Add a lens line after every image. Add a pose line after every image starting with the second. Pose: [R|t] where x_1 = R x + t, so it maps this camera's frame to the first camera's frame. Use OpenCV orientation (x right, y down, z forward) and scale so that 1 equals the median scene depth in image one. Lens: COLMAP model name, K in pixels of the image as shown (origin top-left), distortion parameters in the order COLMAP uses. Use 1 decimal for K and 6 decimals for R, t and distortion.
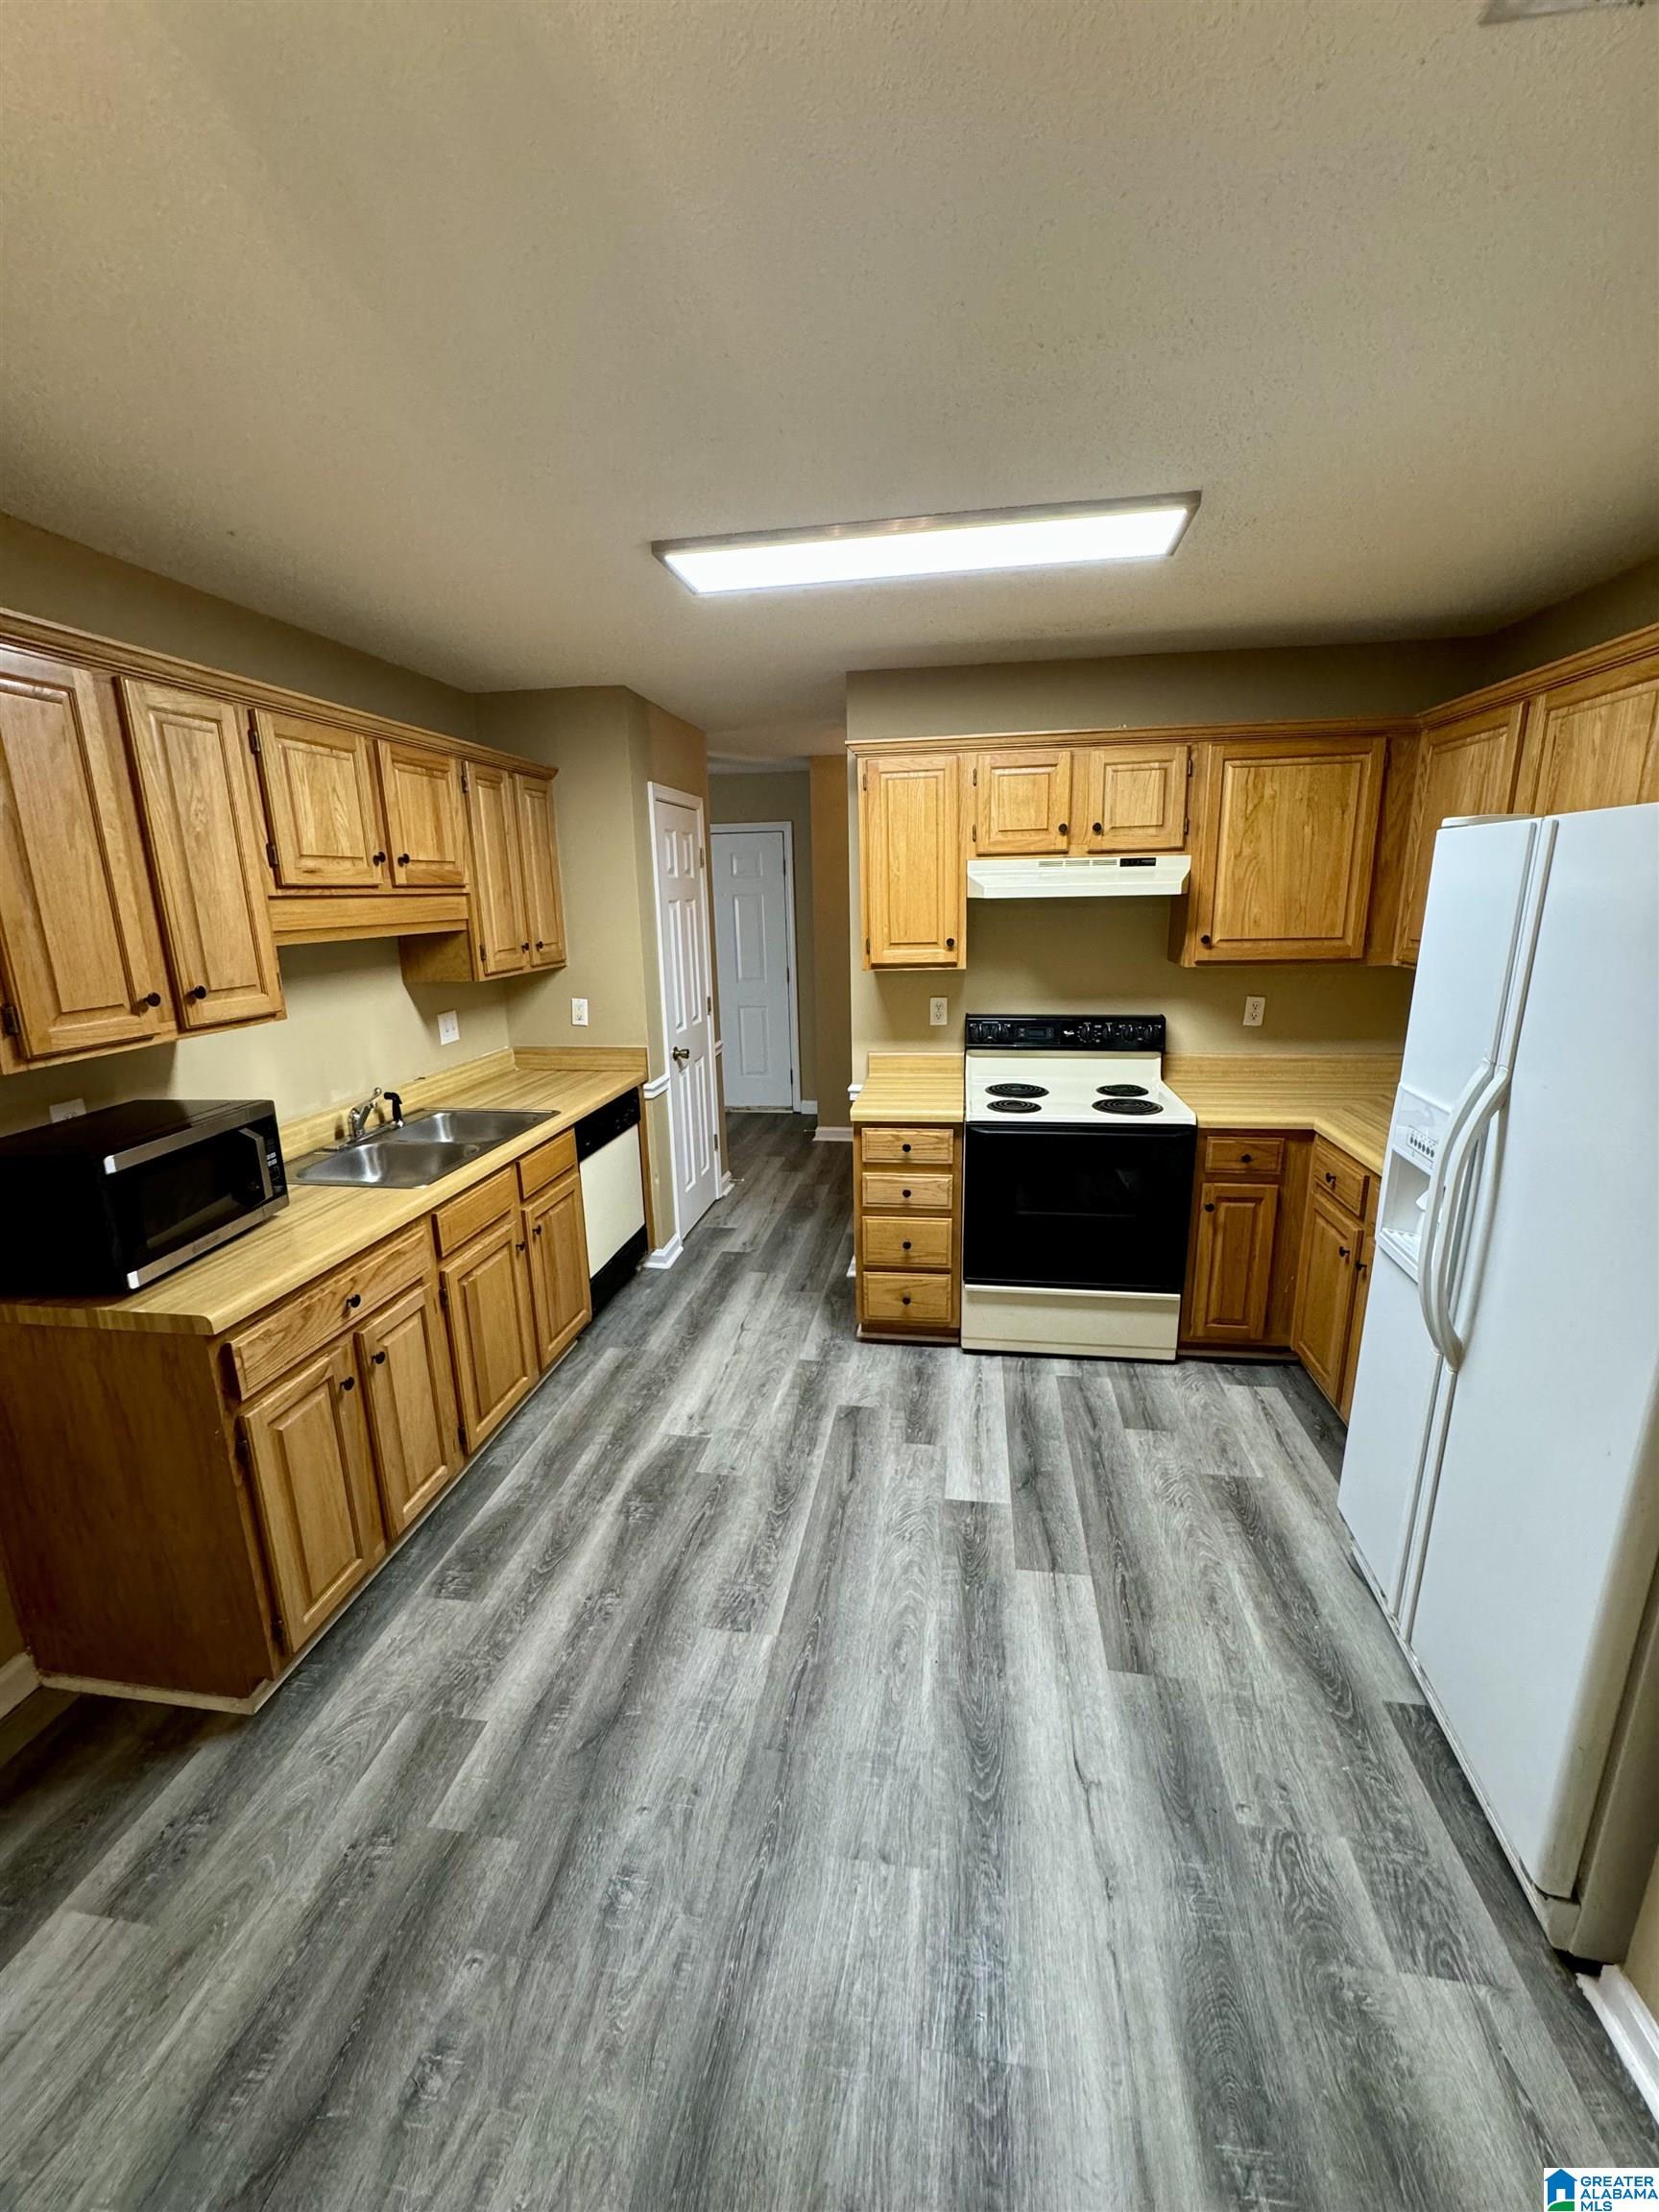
lens RADIAL K [[883.2, 0, 831.9], [0, 883.2, 1104.1], [0, 0, 1]] dist [-0.002123, 0.000289]
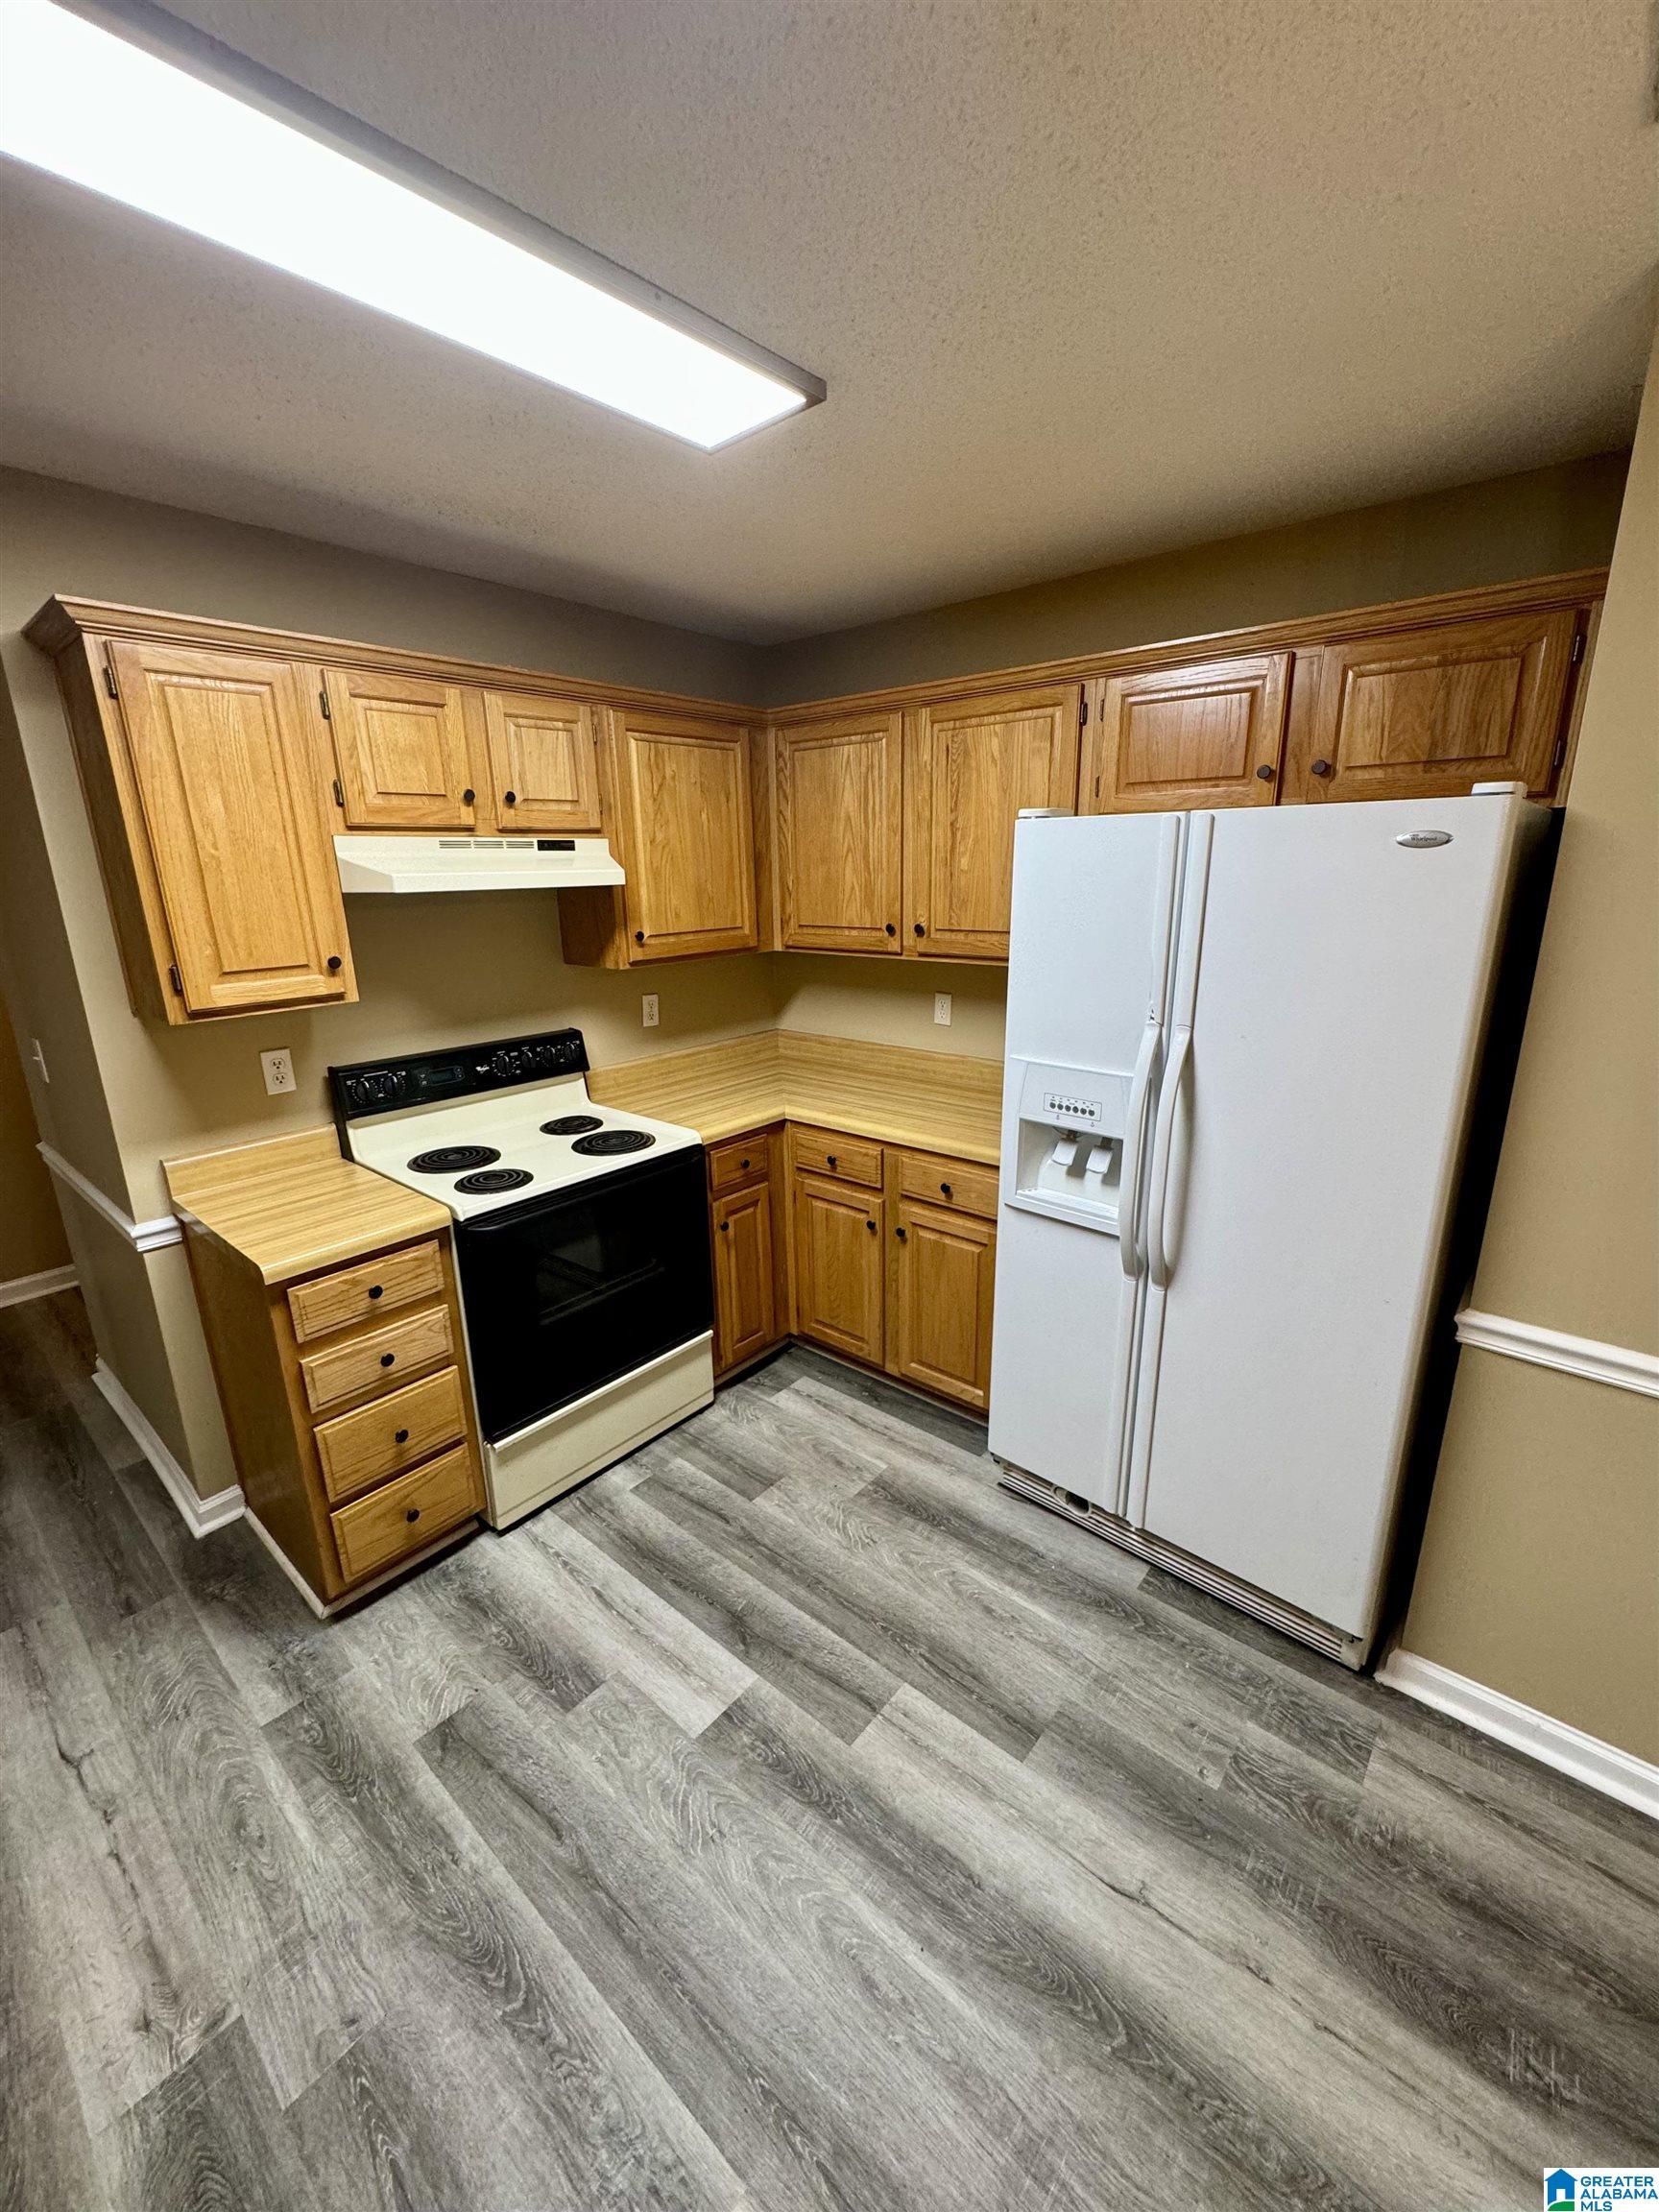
lens RADIAL K [[883.2, 0, 831.9], [0, 883.2, 1104.1], [0, 0, 1]] dist [-0.002123, 0.000289]
pose [[0.528929, -0.211104, 0.821991, -0.251136], [0.206876, 0.971423, 0.116362, -0.093803], [-0.823065, 0.108503, 0.557486, 0.401181]]
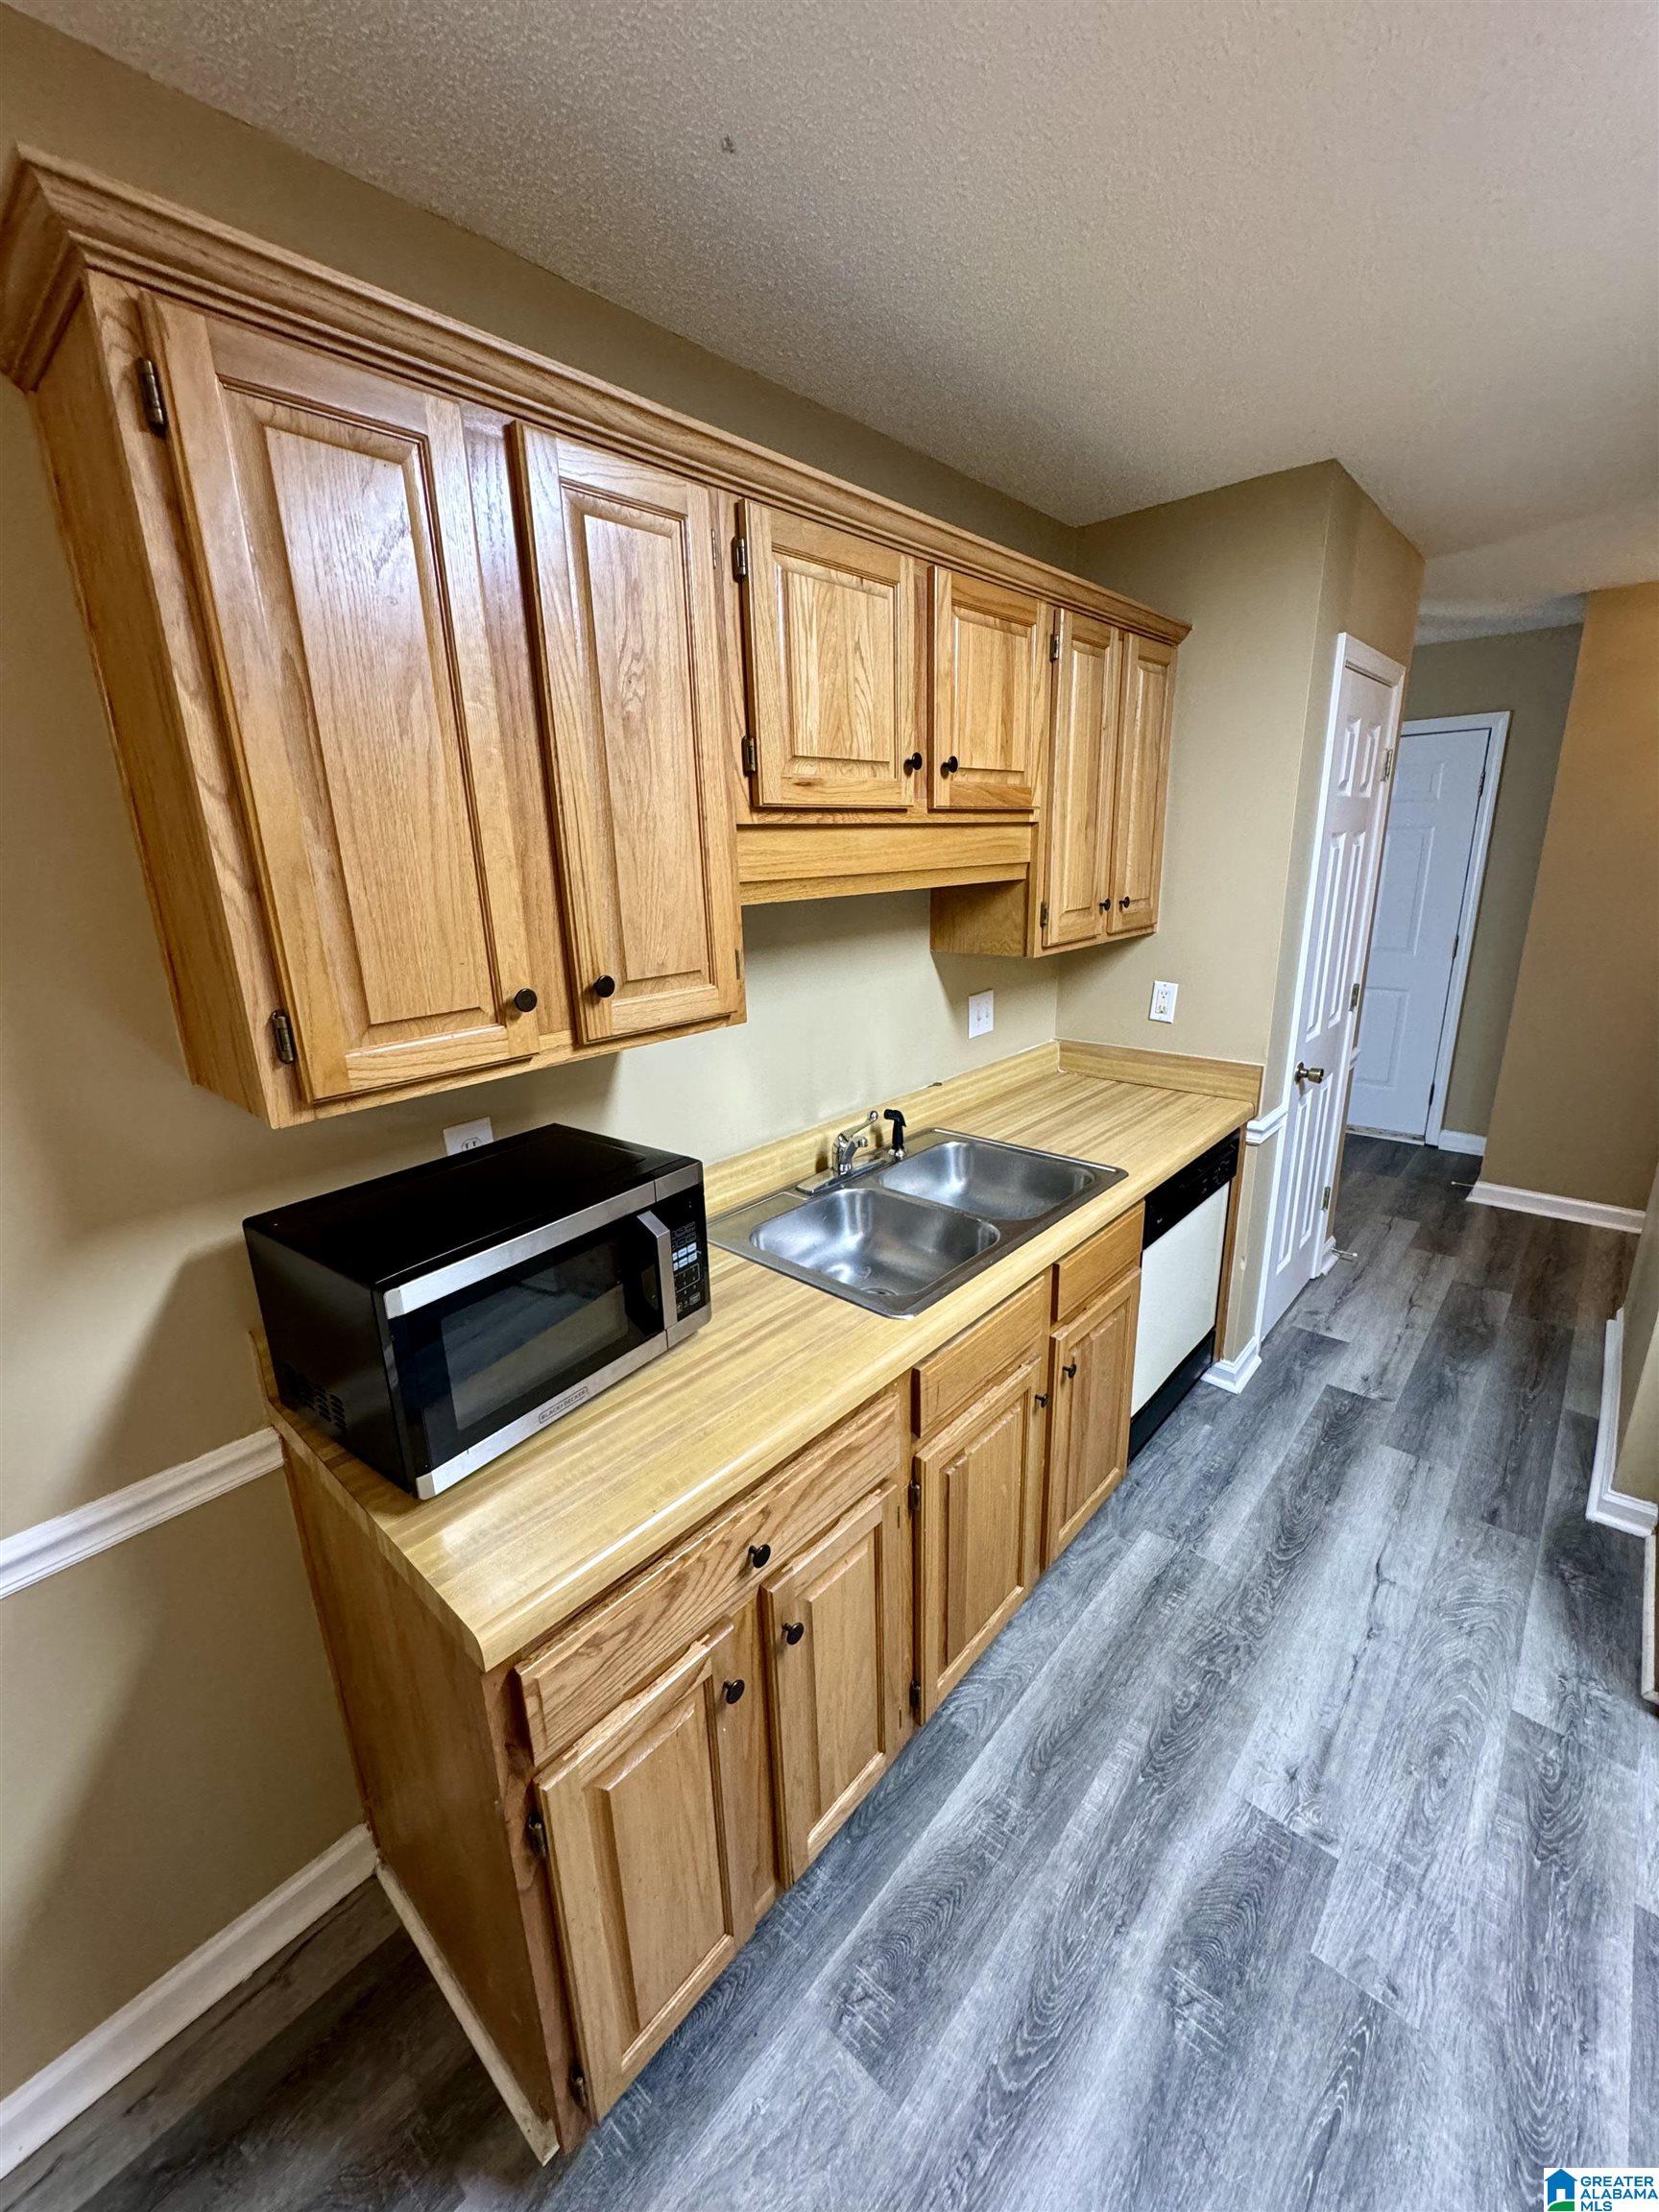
lens RADIAL K [[883.2, 0, 831.9], [0, 883.2, 1104.1], [0, 0, 1]] dist [-0.002123, 0.000289]
pose [[0.837270, 0.148422, -0.526260, -0.175977], [-0.115243, 0.988735, 0.095505, -0.083585], [0.534507, -0.019315, 0.844943, 0.390839]]
